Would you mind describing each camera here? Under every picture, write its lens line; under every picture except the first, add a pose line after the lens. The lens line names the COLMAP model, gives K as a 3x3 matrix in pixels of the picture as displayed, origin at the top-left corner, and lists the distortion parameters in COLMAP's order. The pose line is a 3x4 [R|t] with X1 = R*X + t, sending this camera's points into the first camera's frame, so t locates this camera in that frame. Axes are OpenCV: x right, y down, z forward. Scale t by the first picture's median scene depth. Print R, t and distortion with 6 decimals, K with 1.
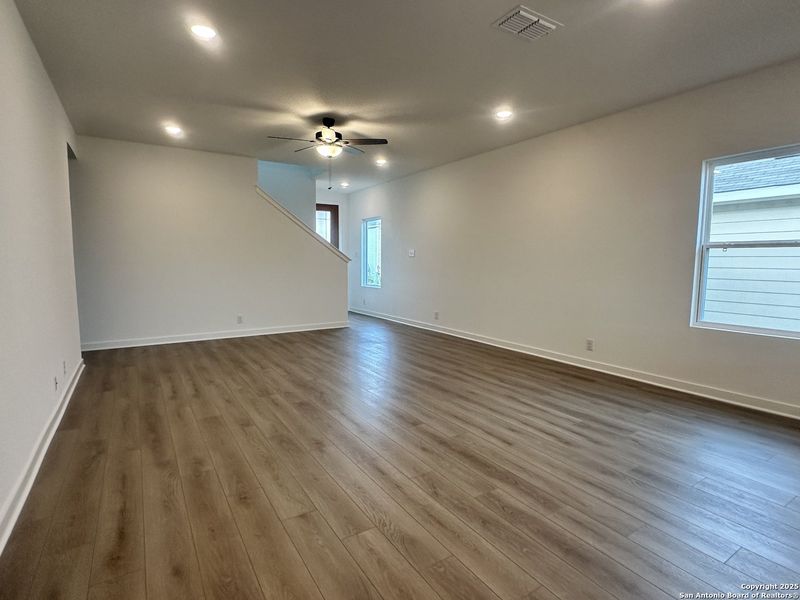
lens RADIAL K [[435.1, 0, 410.3], [0, 435.1, 305.4], [0, 0, 1]] dist [0.000905, 0.001017]
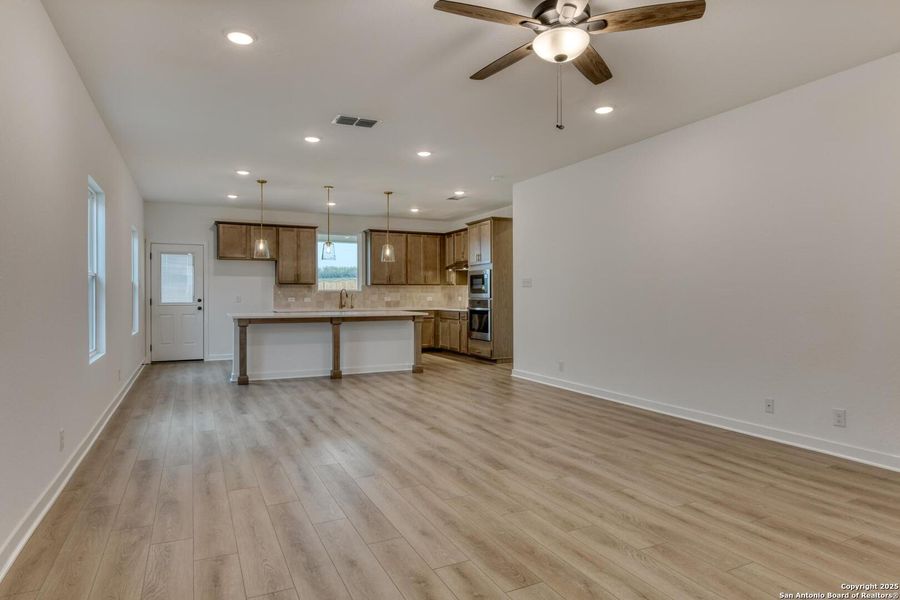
lens RADIAL K [[540.0, 0, 469.4], [0, 540.0, 299.7], [0, 0, 1]] dist [-0.002620, -0.000050]
pose [[-0.995797, -0.006315, 0.091371, -0.207255], [0.003933, 0.993752, 0.111542, -0.218963], [-0.091505, 0.111432, -0.989550, 2.284334]]
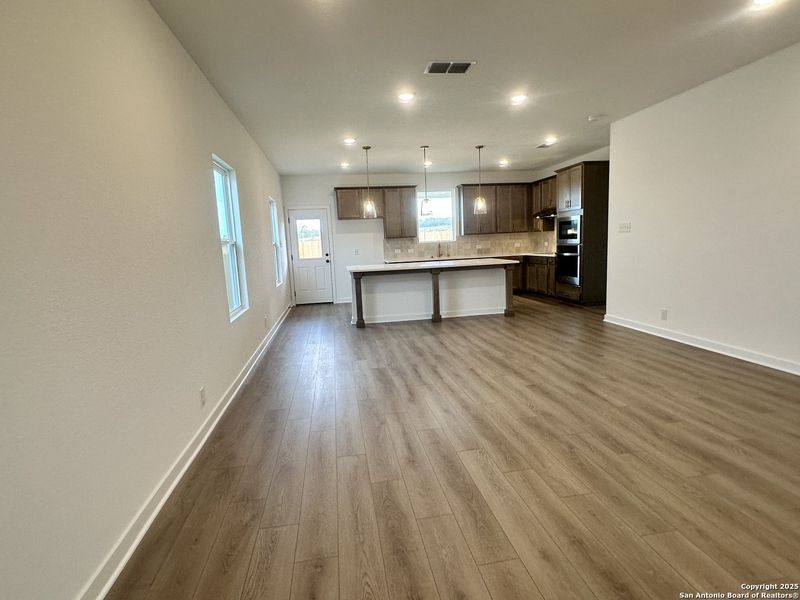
lens RADIAL K [[435.1, 0, 410.3], [0, 435.1, 305.4], [0, 0, 1]] dist [0.000905, 0.001017]
pose [[-0.924450, -0.021497, 0.380698, -0.117186], [0.076966, 0.967338, 0.241522, -0.225807], [-0.373456, 0.252576, -0.892601, 2.011027]]
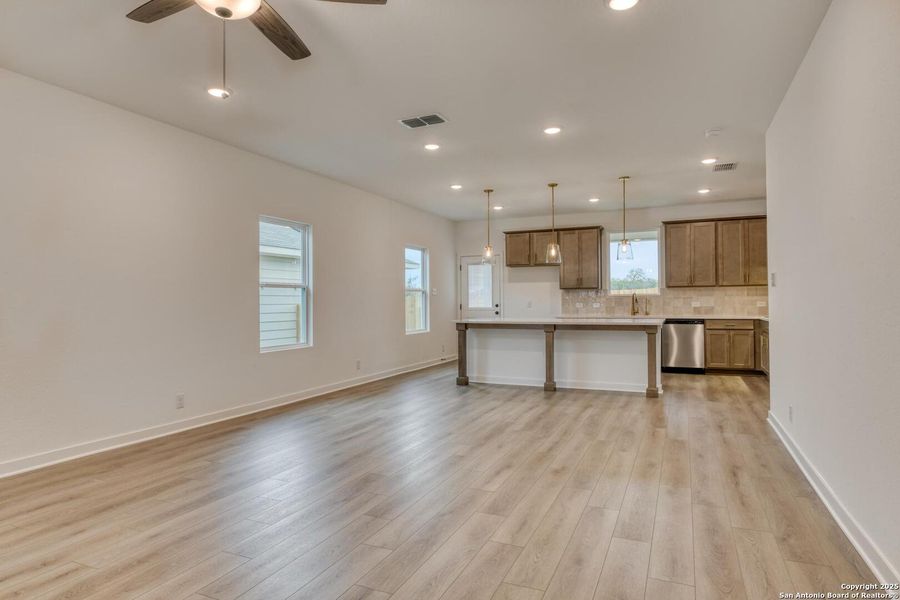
lens RADIAL K [[544.9, 0, 430.5], [0, 544.9, 297.6], [0, 0, 1]] dist [-0.001271, -0.000269]
pose [[-0.540788, 0.002647, 0.841155, -0.964894], [0.090391, 0.994387, 0.054984, -0.158713], [-0.836288, 0.105767, -0.537992, 1.623656]]
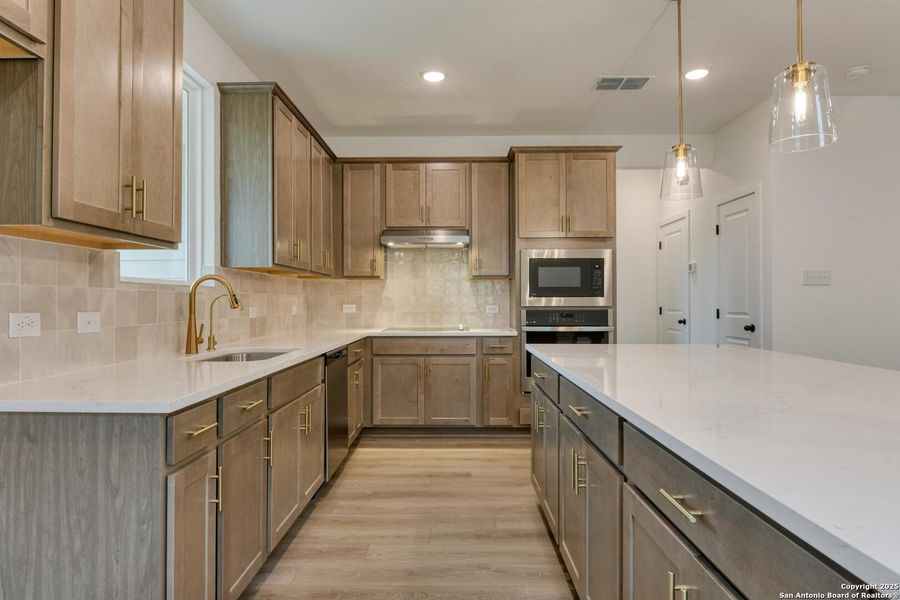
lens RADIAL K [[521.4, 0, 450.0], [0, 521.4, 300.0], [0, 0, 1]] dist [-0.001398, -0.000076]
pose [[-0.545699, -0.008913, -0.837934, 1.253540], [-0.086847, 0.995160, 0.045973, 0.032001], [0.833469, 0.097859, -0.543832, -0.004816]]
